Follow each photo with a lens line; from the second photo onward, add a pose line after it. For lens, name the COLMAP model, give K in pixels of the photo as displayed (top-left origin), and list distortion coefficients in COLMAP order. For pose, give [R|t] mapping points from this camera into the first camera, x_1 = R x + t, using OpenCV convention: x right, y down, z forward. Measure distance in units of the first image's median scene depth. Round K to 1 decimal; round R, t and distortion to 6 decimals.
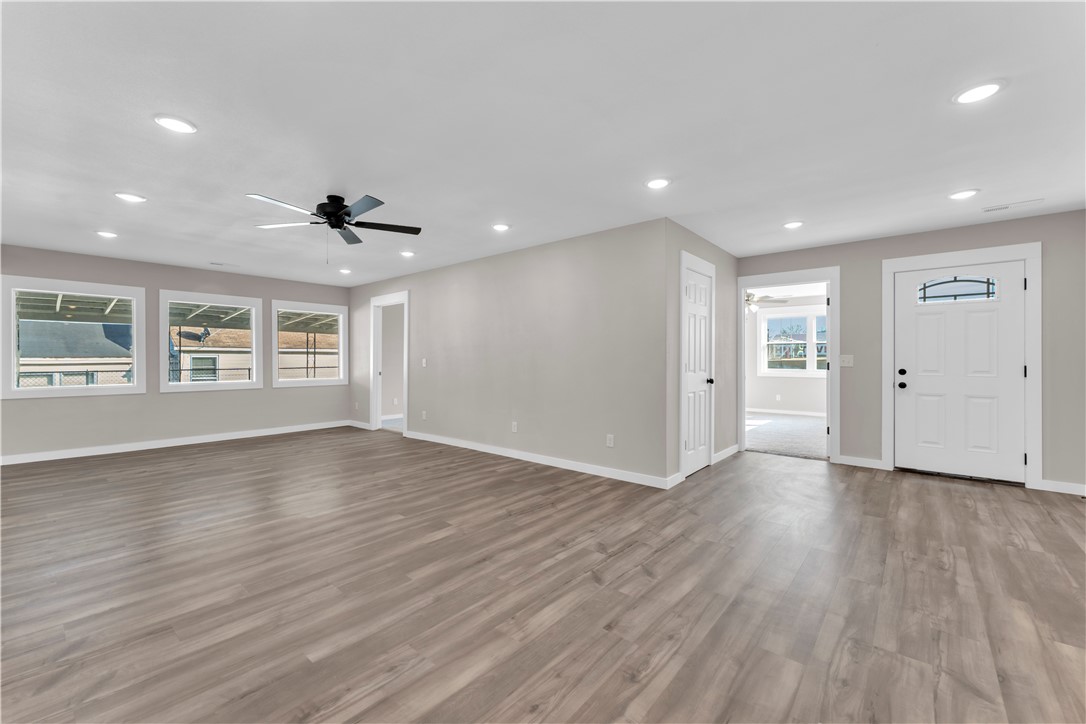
lens RADIAL K [[439.4, 0, 538.3], [0, 439.4, 364.4], [0, 0, 1]] dist [0.001266, 0.000073]
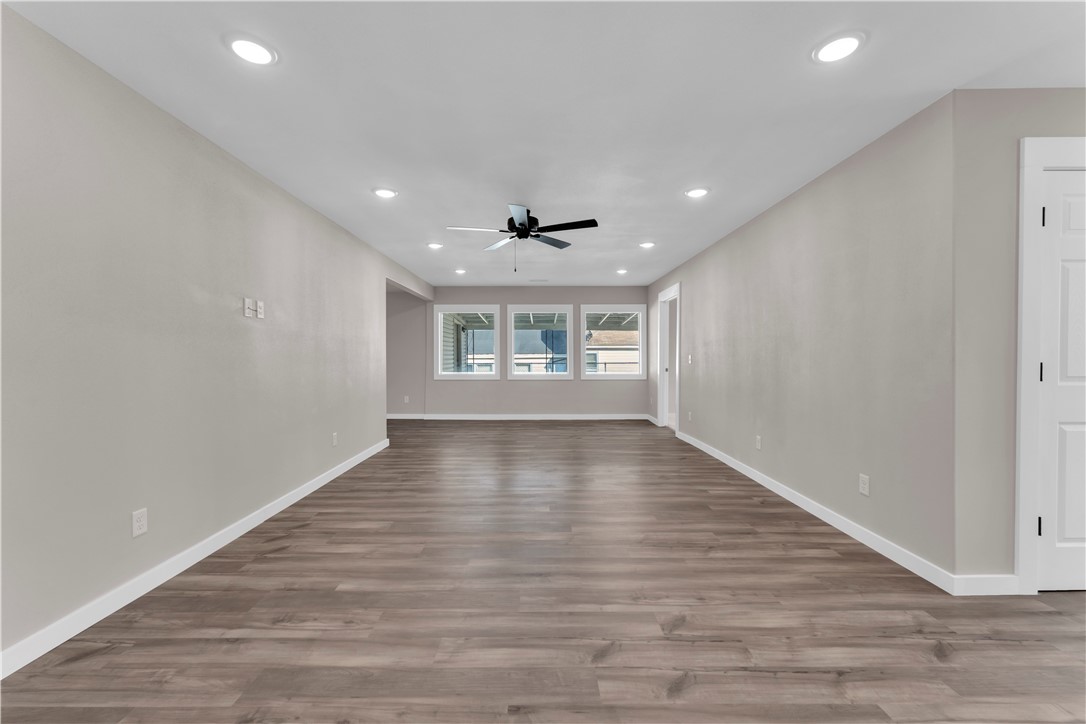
lens RADIAL K [[439.4, 0, 538.3], [0, 439.4, 364.4], [0, 0, 1]] dist [0.001266, 0.000073]
pose [[0.656880, 0.014600, -0.753854, 0.379431], [-0.007082, 0.999888, 0.013194, -0.004011], [0.753962, -0.003328, 0.656910, 0.270165]]
